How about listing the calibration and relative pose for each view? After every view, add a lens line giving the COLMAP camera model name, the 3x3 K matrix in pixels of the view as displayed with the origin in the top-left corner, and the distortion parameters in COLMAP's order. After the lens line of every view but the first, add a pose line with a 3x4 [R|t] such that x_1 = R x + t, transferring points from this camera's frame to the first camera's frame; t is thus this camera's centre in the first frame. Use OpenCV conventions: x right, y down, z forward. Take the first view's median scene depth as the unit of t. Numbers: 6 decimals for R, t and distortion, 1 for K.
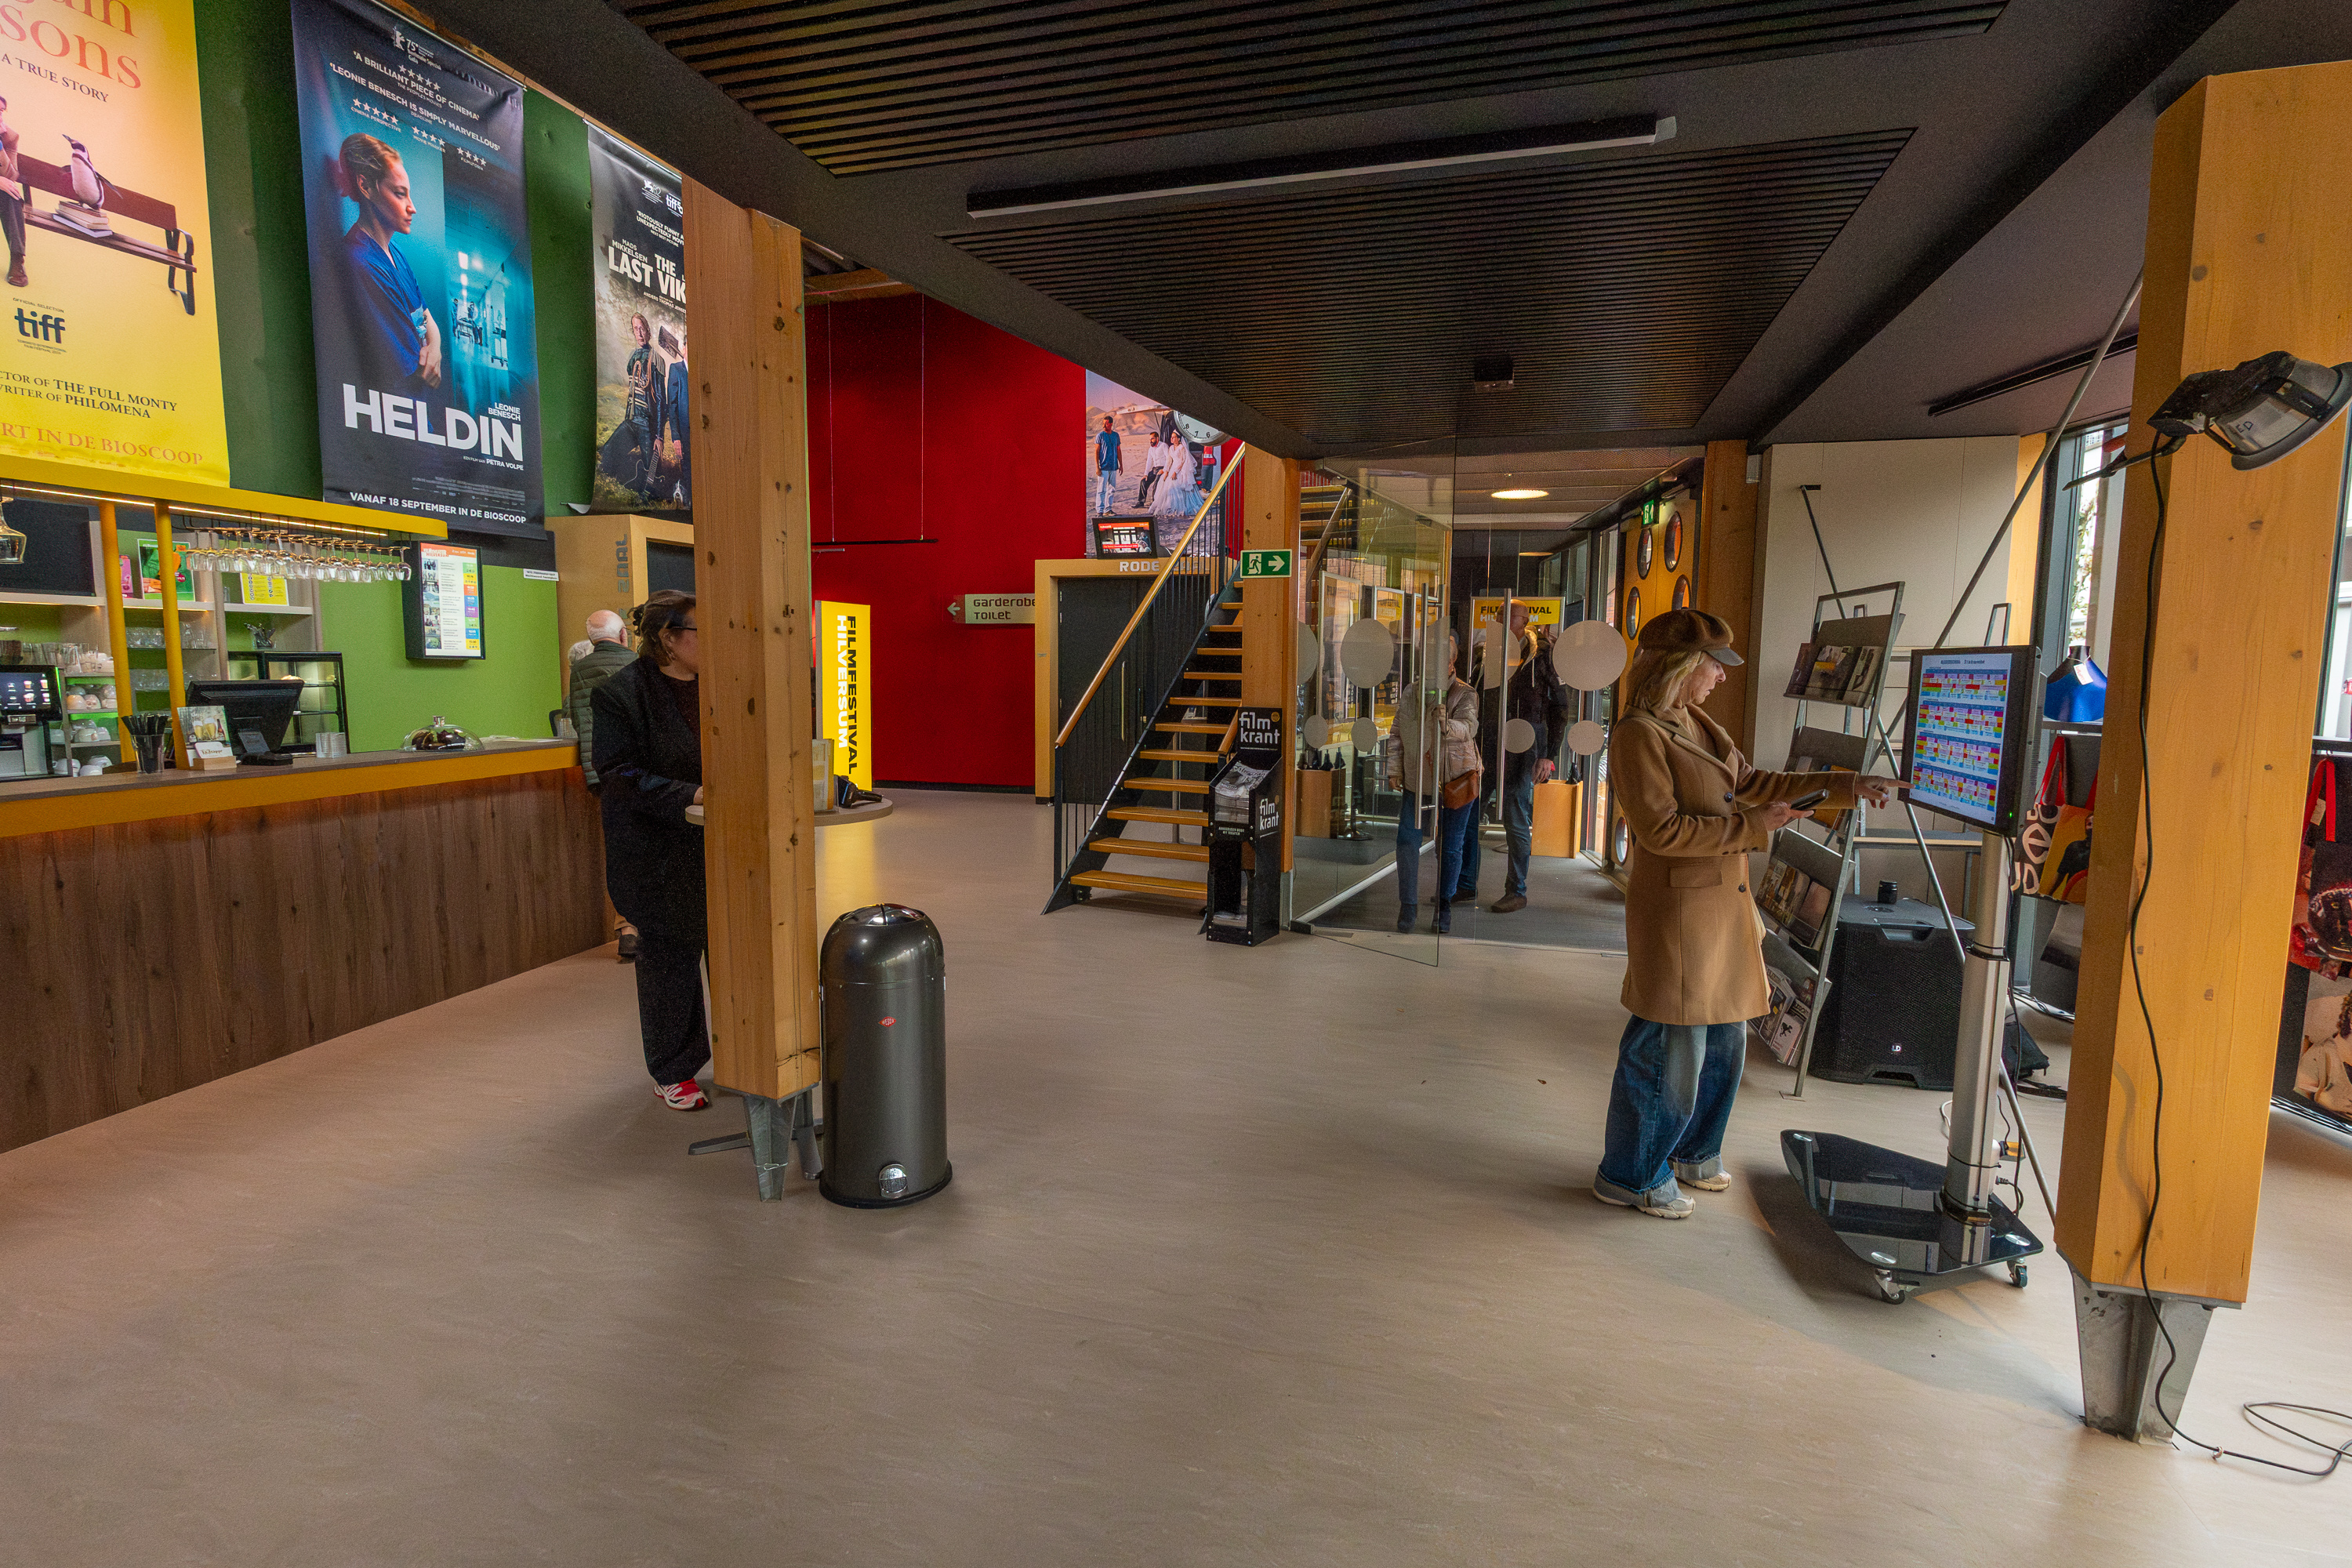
lens RADIAL K [[1100.2, 0, 1165.6], [0, 1100.2, 781.3], [0, 0, 1]] dist [-0.003105, -0.000661]
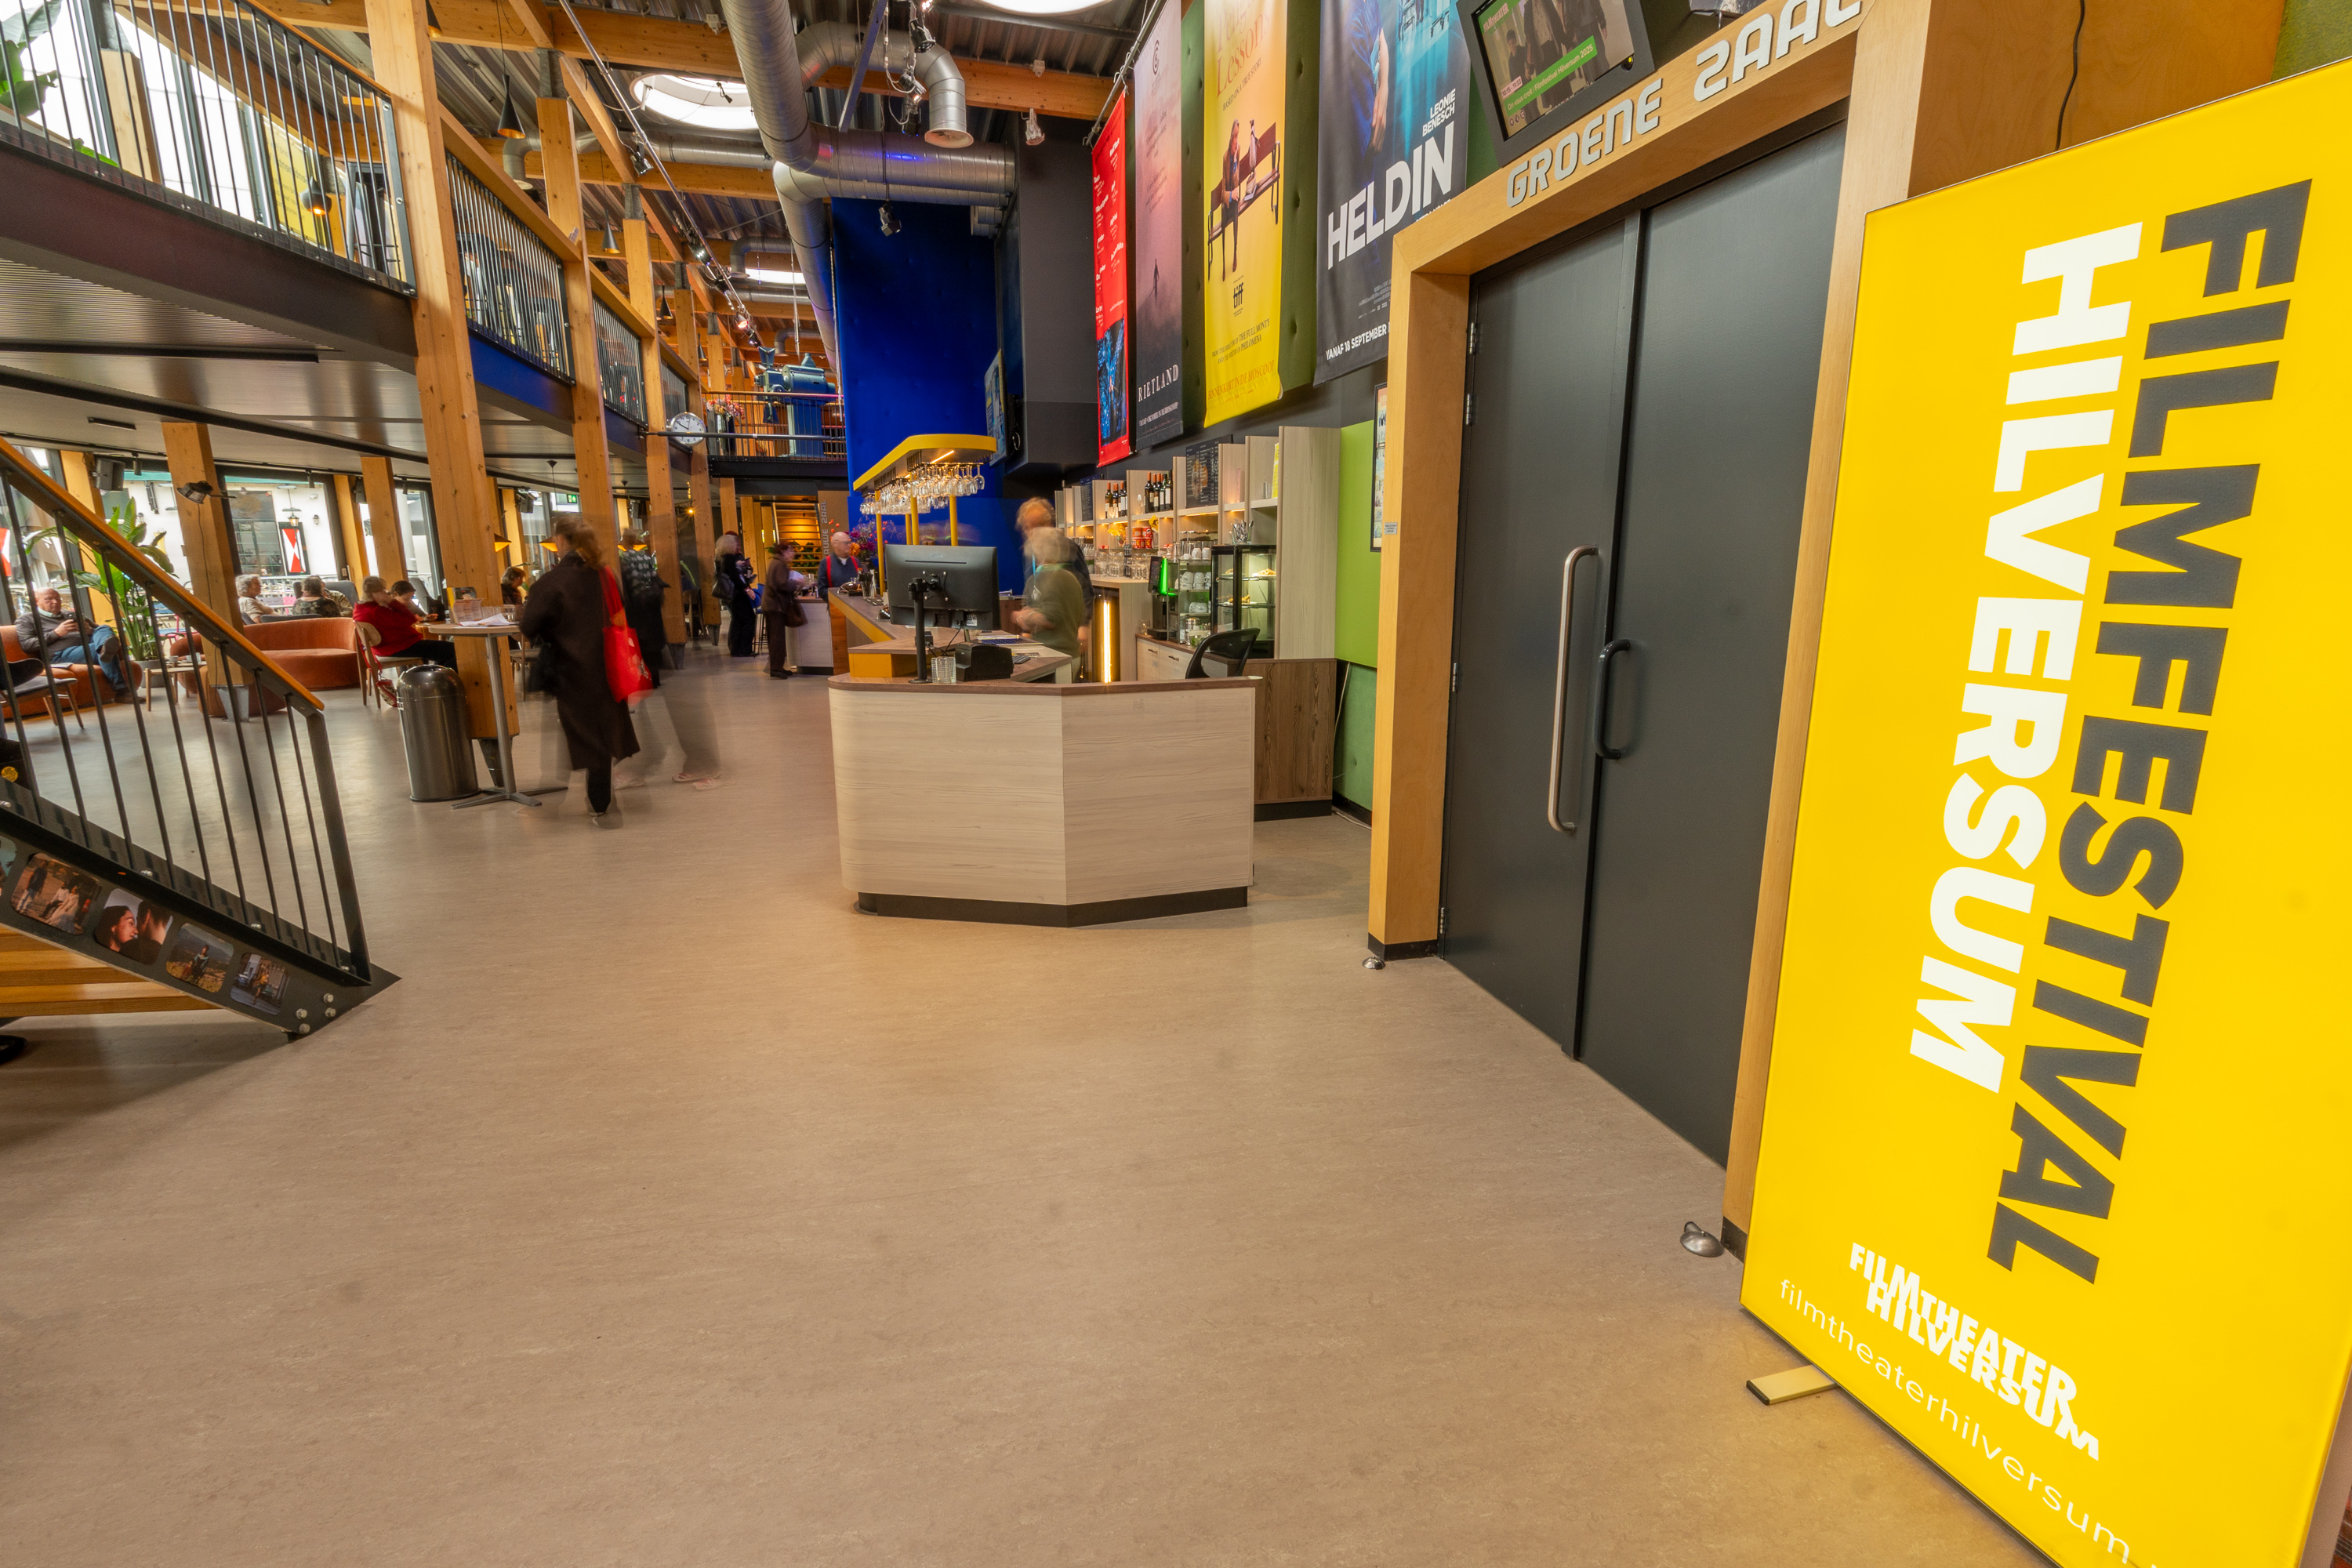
lens RADIAL K [[1063.5, 0, 1174.7], [0, 1063.5, 774.5], [0, 0, 1]] dist [-0.002772, -0.000270]
pose [[-0.840199, 0.102604, -0.532484, -0.163576], [-0.066831, 0.954859, 0.289444, -0.167554], [0.538145, 0.278777, -0.795414, 1.547443]]
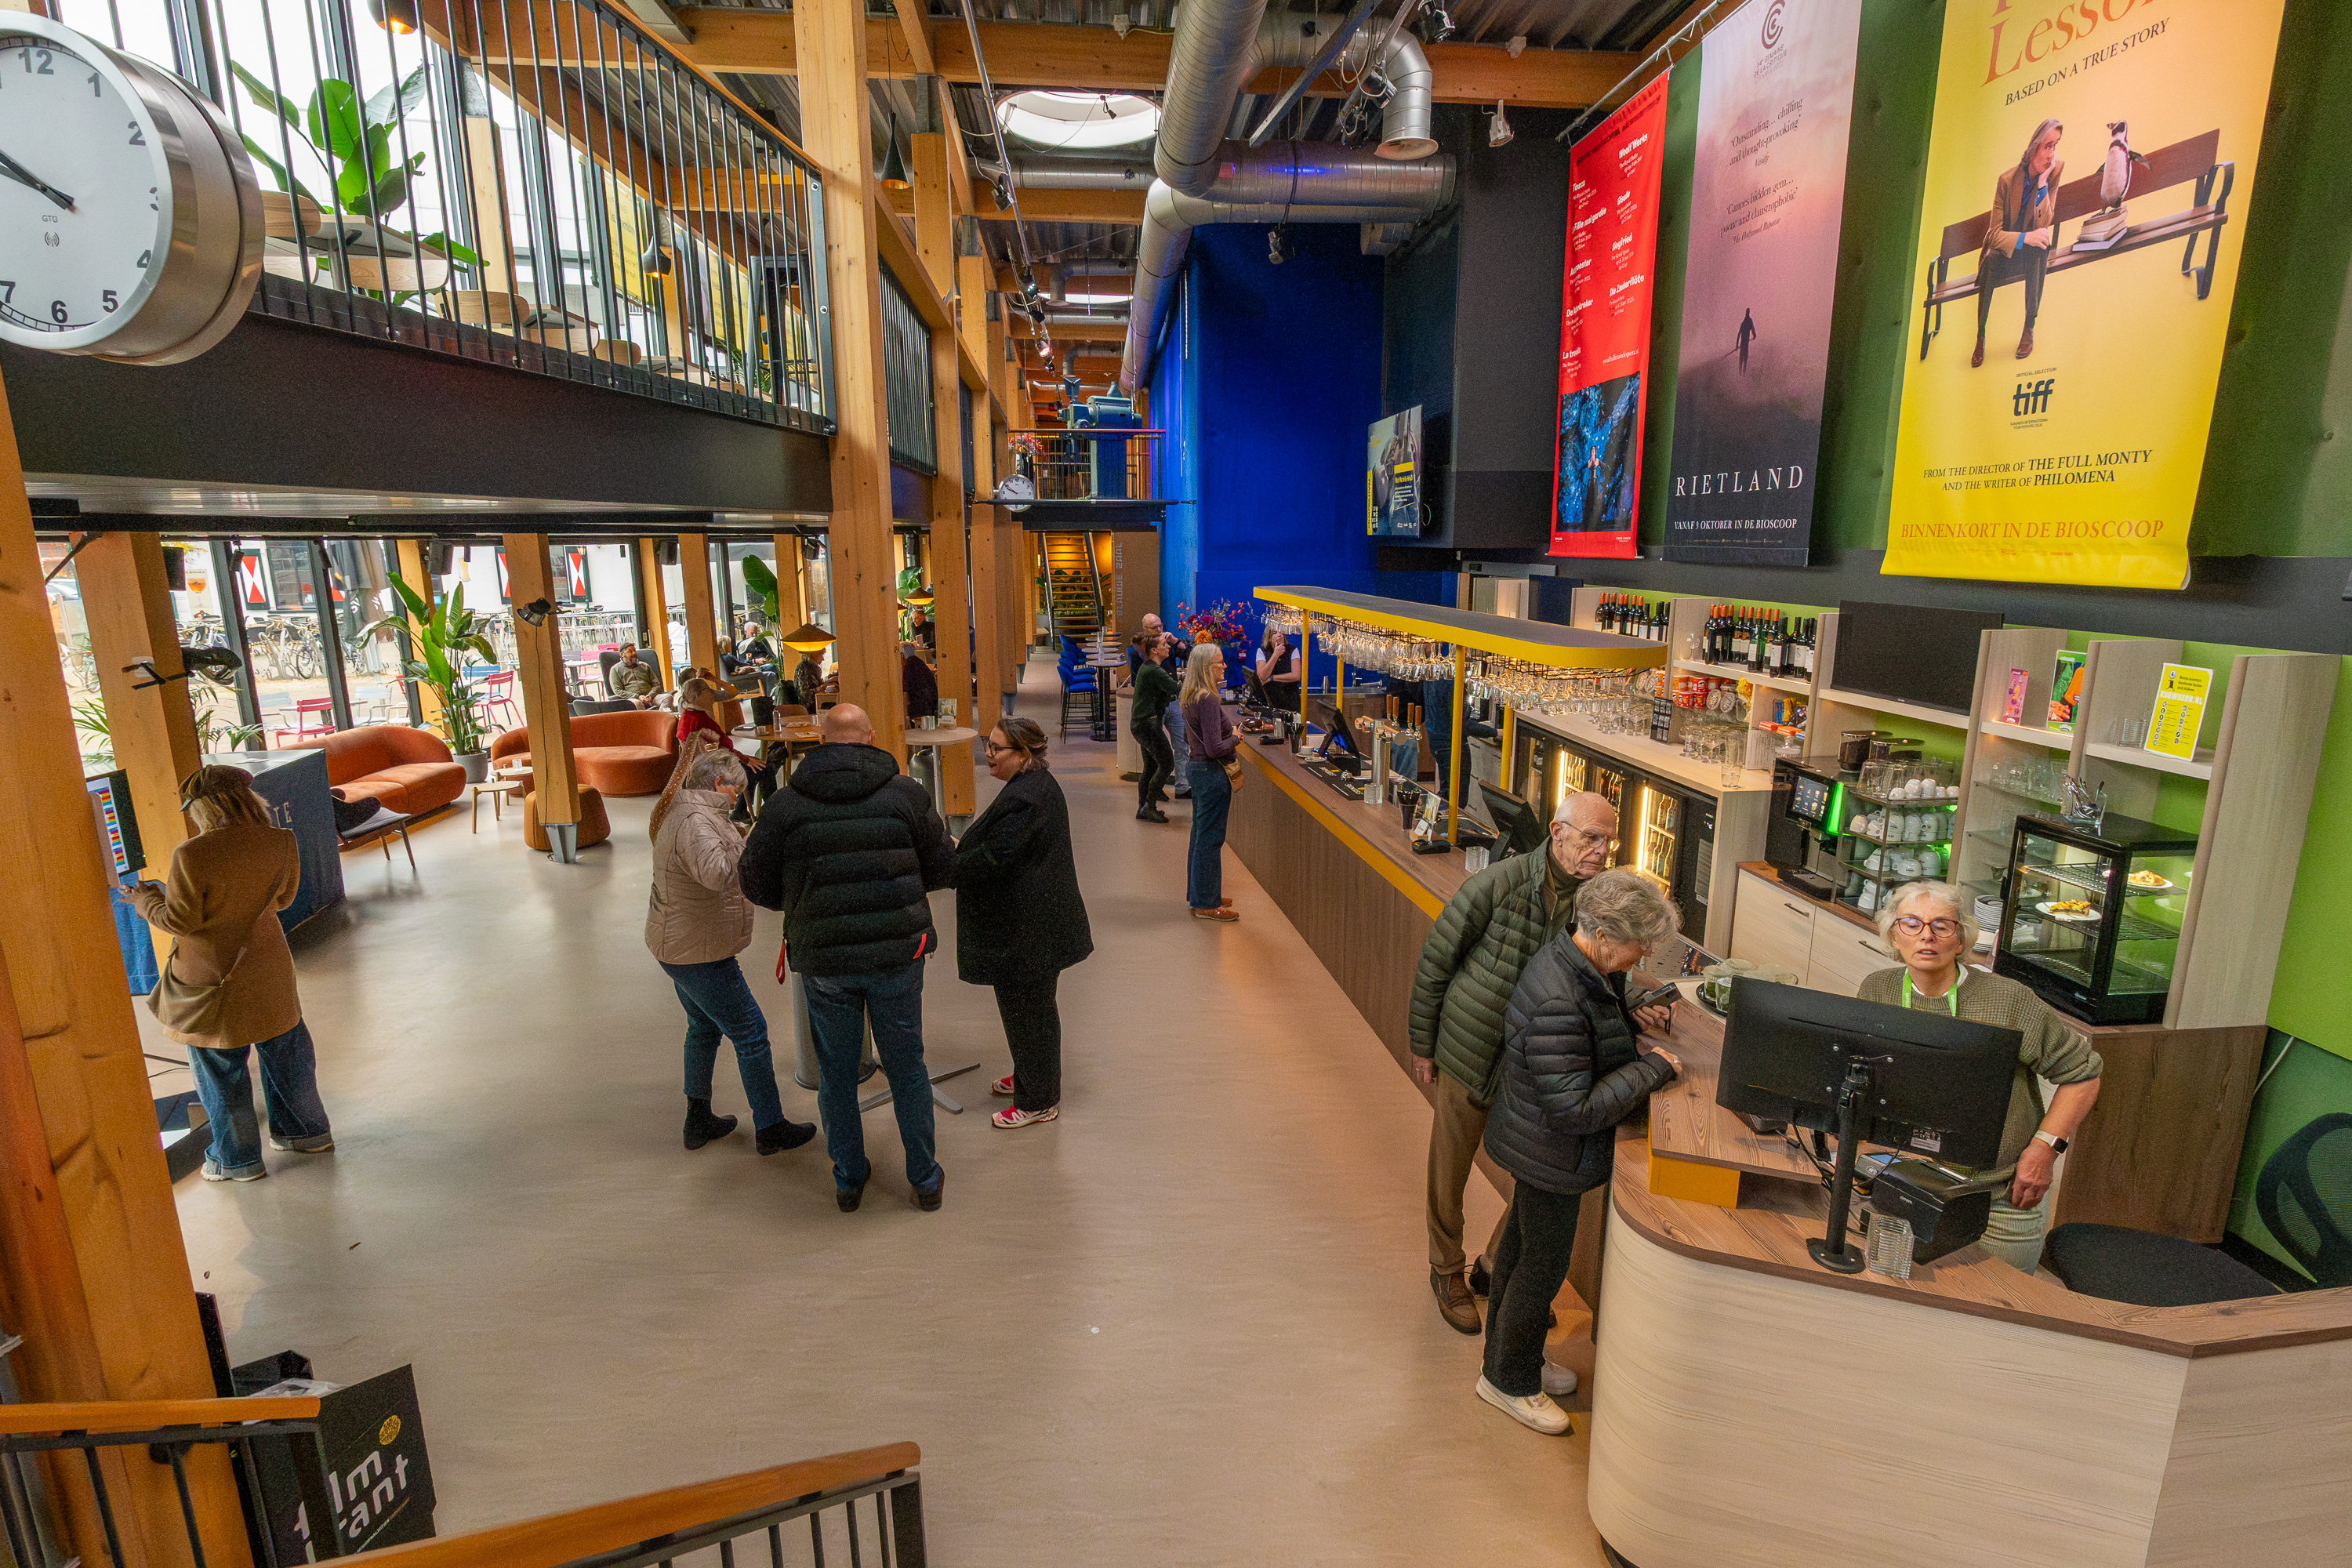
lens RADIAL K [[1127.5, 0, 1184.8], [0, 1127.5, 778.5], [0, 0, 1]] dist [-0.004246, 0.000583]
pose [[-0.925572, 0.072963, -0.371475, -0.068738], [-0.046174, 0.952168, 0.302067, -0.267495], [0.375746, 0.296737, -0.877931, 1.155240]]
